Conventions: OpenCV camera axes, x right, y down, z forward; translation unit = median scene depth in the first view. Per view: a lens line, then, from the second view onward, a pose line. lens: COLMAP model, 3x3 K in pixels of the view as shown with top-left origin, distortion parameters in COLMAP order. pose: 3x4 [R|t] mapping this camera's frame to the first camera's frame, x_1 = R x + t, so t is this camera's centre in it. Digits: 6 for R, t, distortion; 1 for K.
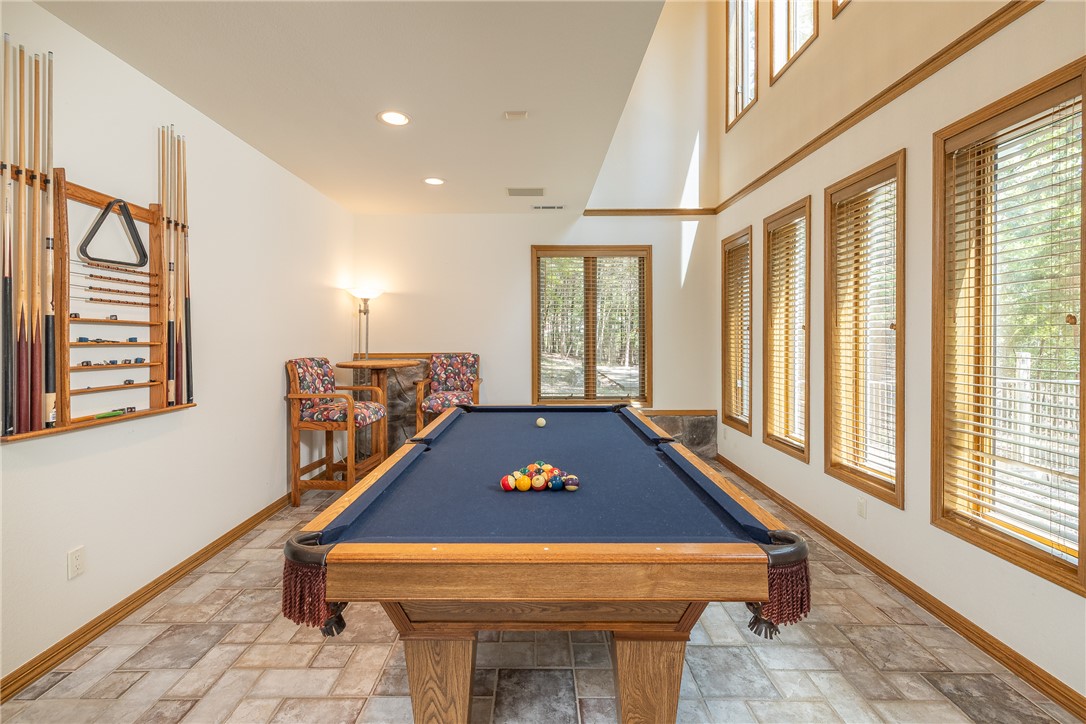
lens RADIAL K [[475.6, 0, 540.9], [0, 475.6, 340.5], [0, 0, 1]] dist [0.001817, -0.000147]
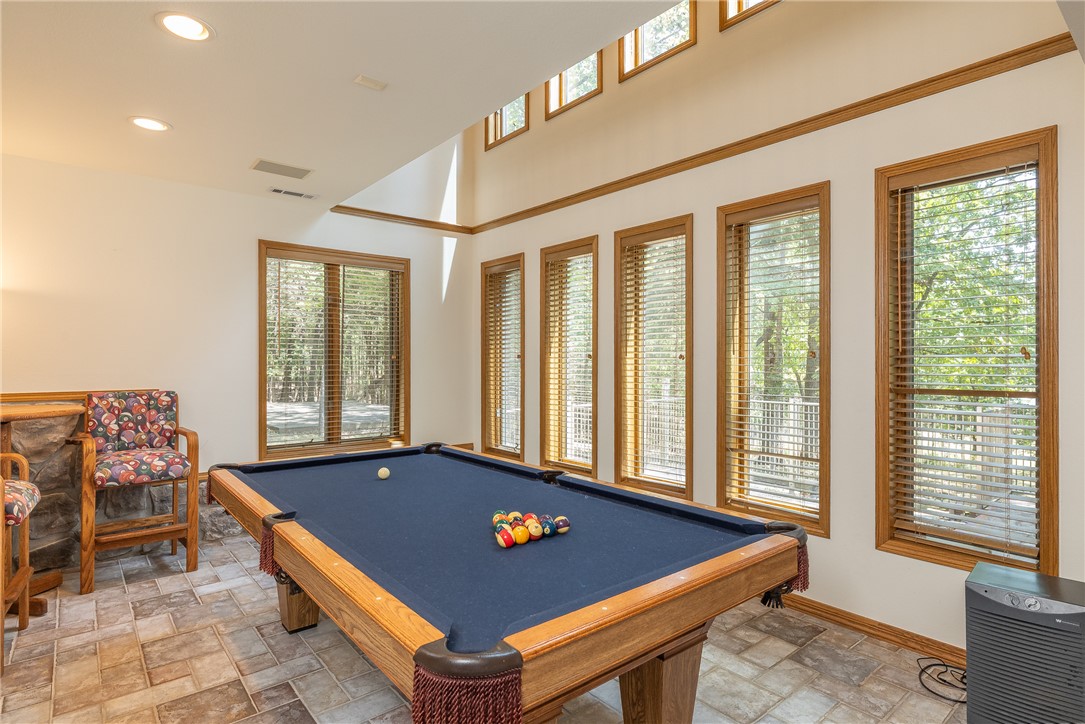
lens RADIAL K [[559.6, 0, 542.5], [0, 559.6, 362.0], [0, 0, 1]] dist [0.001531, -0.000563]
pose [[0.773270, 0.001733, 0.634074, -0.236183], [0.004430, 0.999957, -0.008136, -0.003441], [-0.634061, 0.009101, 0.773229, 0.063413]]
